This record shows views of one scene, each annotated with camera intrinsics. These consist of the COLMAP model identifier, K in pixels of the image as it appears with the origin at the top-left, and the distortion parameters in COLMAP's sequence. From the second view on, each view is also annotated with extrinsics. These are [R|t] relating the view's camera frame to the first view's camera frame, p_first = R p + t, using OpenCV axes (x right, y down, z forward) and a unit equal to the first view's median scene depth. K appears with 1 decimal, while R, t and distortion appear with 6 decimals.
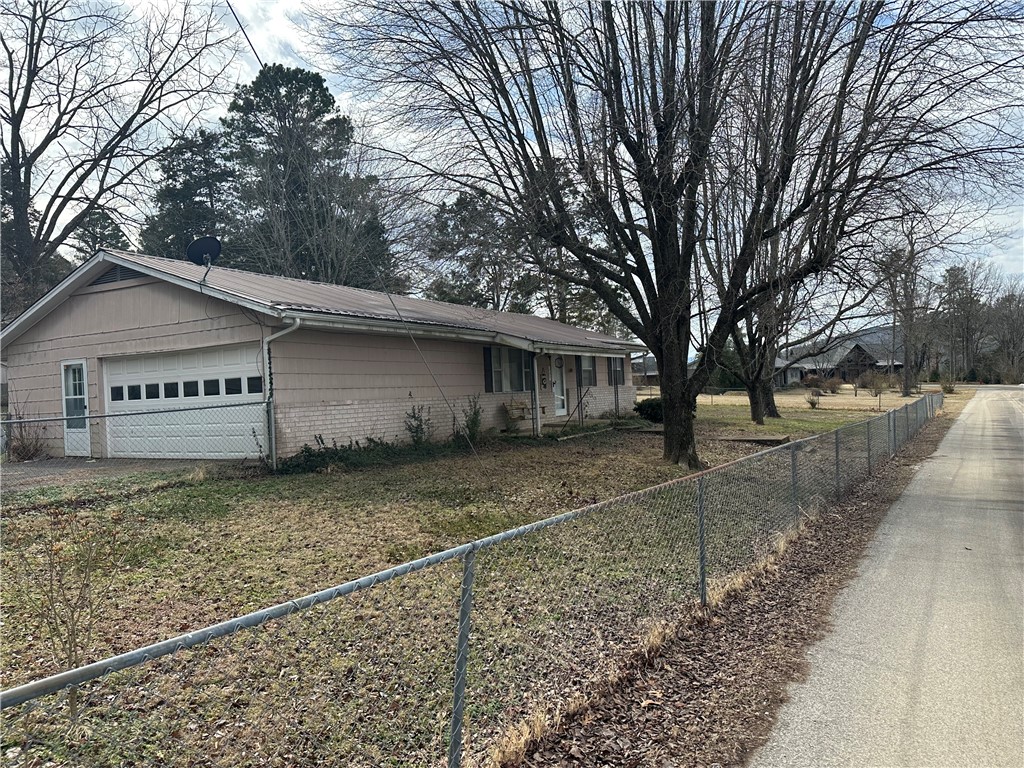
lens RADIAL K [[708.9, 0, 510.2], [0, 708.9, 390.7], [0, 0, 1]] dist [0.092750, -0.155034]
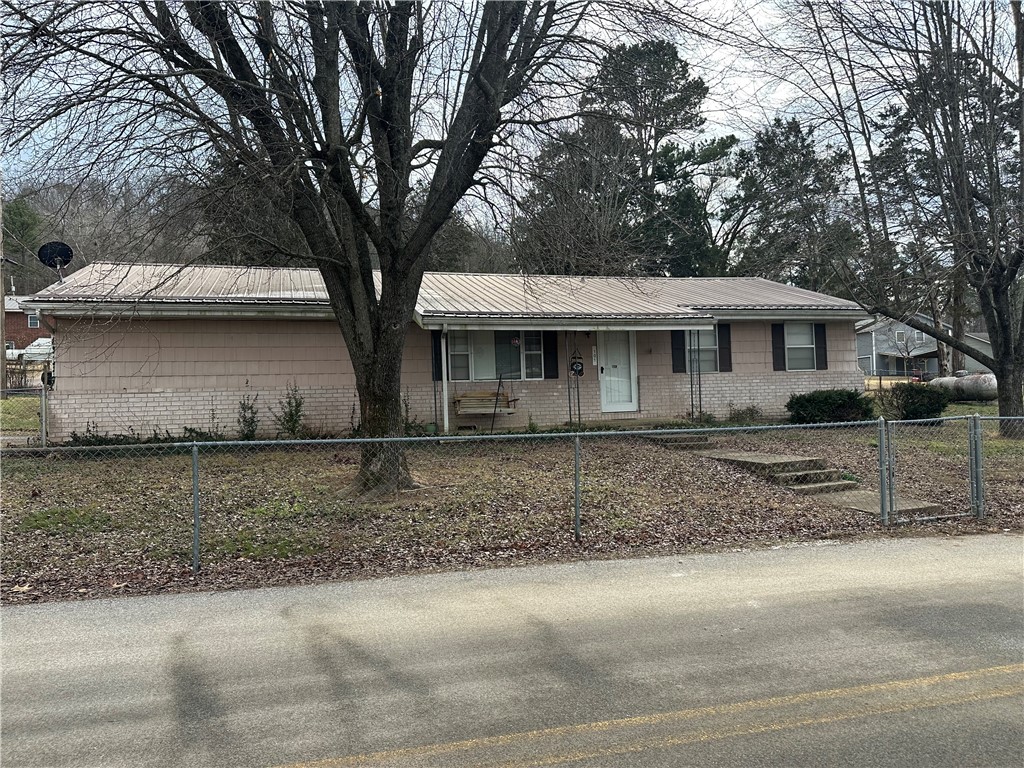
lens RADIAL K [[708.9, 0, 510.2], [0, 708.9, 390.7], [0, 0, 1]] dist [0.092750, -0.155034]
pose [[0.749048, 0.007804, -0.662470, 0.744258], [0.001967, 0.999900, 0.014004, 0.003969], [0.662513, -0.011793, 0.748958, 0.548339]]
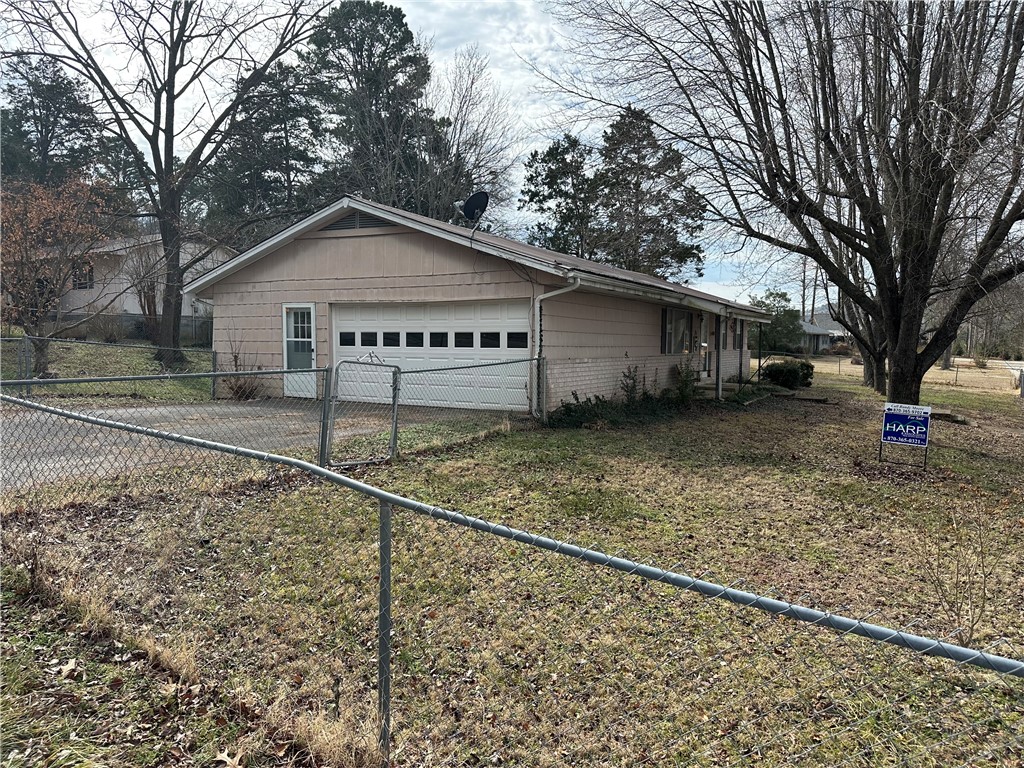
lens RADIAL K [[708.9, 0, 510.2], [0, 708.9, 390.7], [0, 0, 1]] dist [0.092750, -0.155034]
pose [[0.998530, 0.050170, 0.020493, -0.330507], [-0.051493, 0.996207, 0.070140, -0.005841], [-0.016897, -0.071092, 0.997327, -0.027086]]
